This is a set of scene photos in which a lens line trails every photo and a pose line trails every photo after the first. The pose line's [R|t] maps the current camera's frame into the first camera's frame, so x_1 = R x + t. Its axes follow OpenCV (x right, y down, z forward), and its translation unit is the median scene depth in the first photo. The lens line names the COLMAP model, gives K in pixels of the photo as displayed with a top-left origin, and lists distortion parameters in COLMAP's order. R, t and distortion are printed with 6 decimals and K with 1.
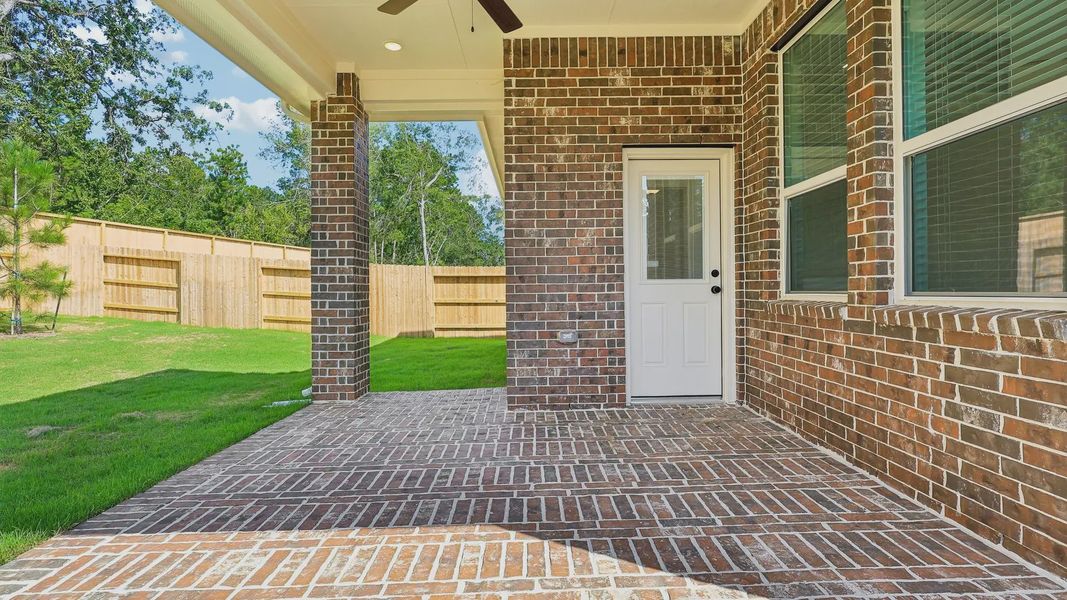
lens RADIAL K [[494.9, 0, 527.8], [0, 494.9, 291.2], [0, 0, 1]] dist [-0.002227, 0.001214]
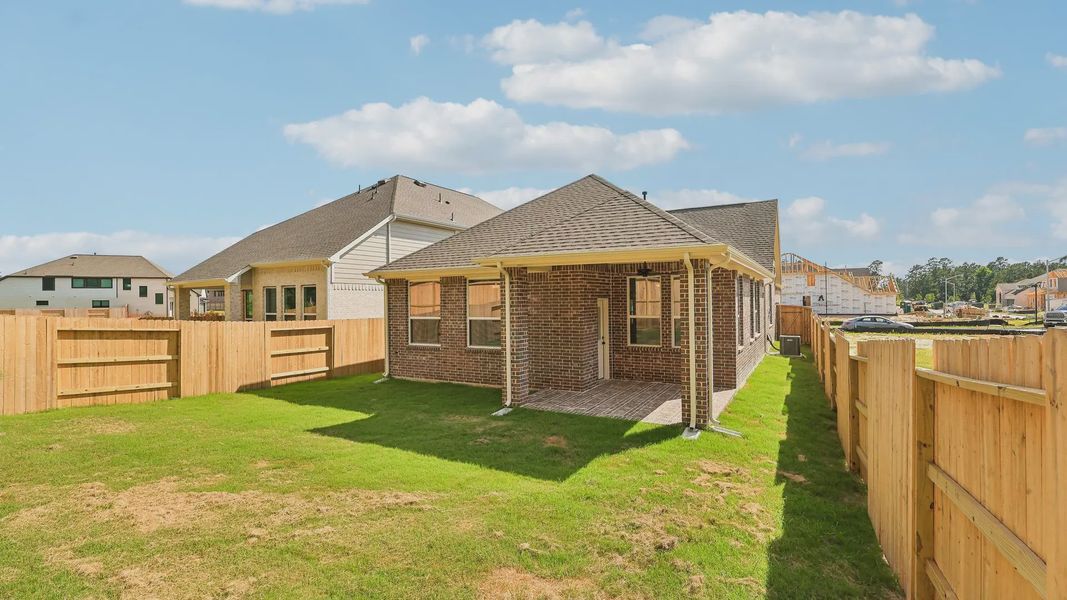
lens RADIAL K [[494.9, 0, 530.7], [0, 494.9, 299.4], [0, 0, 1]] dist [-0.002227, 0.001214]
pose [[0.491830, 0.006862, 0.870664, -0.860439], [0.008070, 0.999890, -0.012439, -0.081729], [-0.870654, 0.013145, 0.491721, -0.042102]]
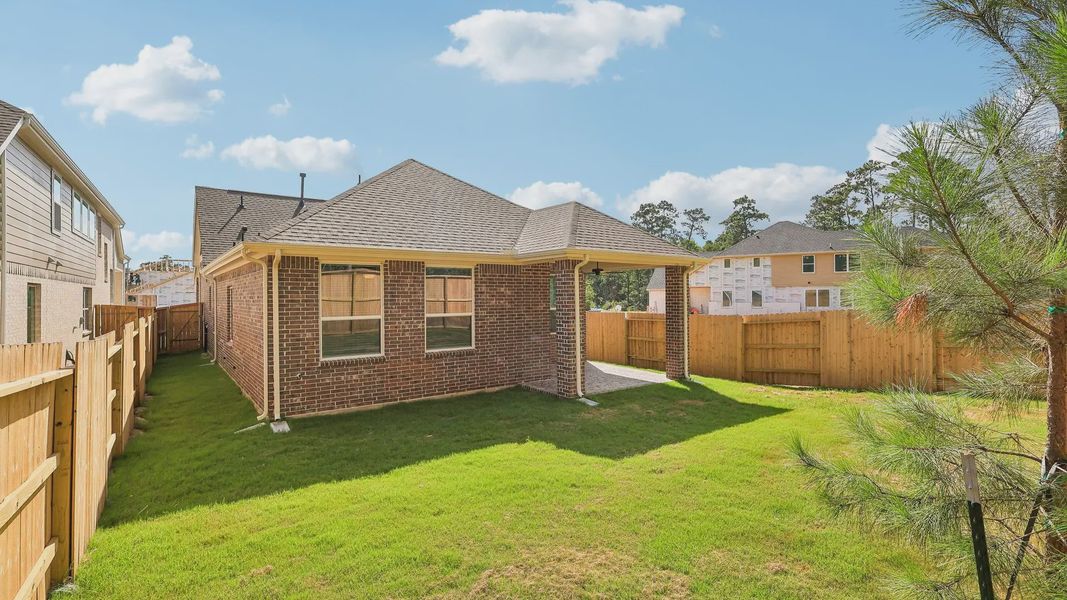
lens RADIAL K [[494.9, 0, 534.4], [0, 494.9, 297.1], [0, 0, 1]] dist [-0.002227, 0.001214]
pose [[-0.606559, 0.011674, 0.794953, -0.781913], [0.013863, 0.999895, -0.004106, -0.080805], [-0.794917, 0.008529, -0.606658, 0.956922]]
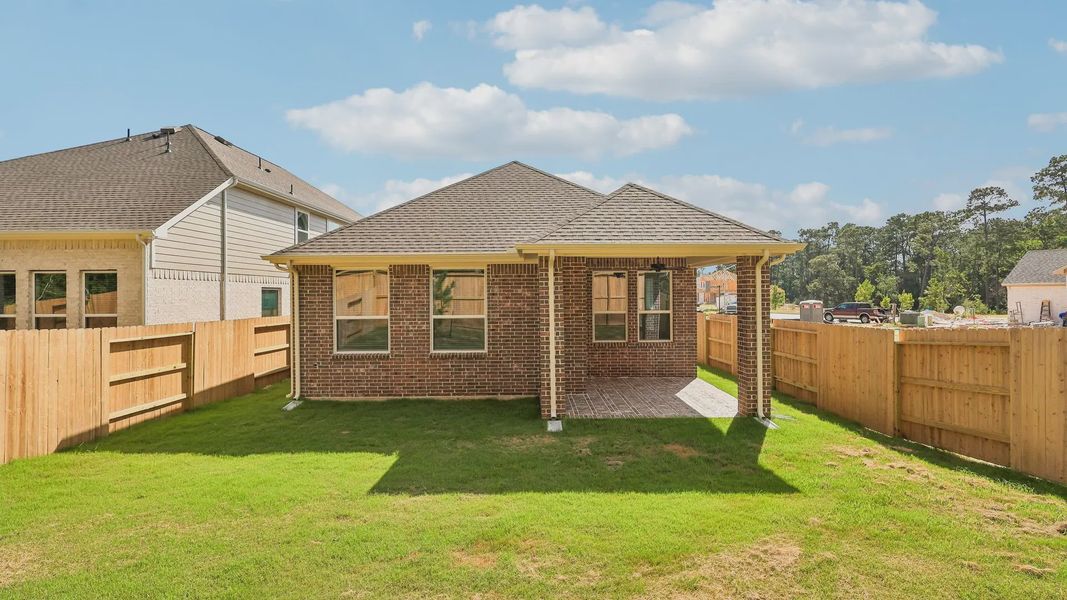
lens RADIAL K [[494.9, 0, 531.0], [0, 494.9, 297.7], [0, 0, 1]] dist [-0.002227, 0.001214]
pose [[-0.009599, 0.003648, 0.999947, -0.865991], [0.009321, 0.999950, -0.003558, -0.084414], [-0.999910, 0.009286, -0.009633, 0.431469]]
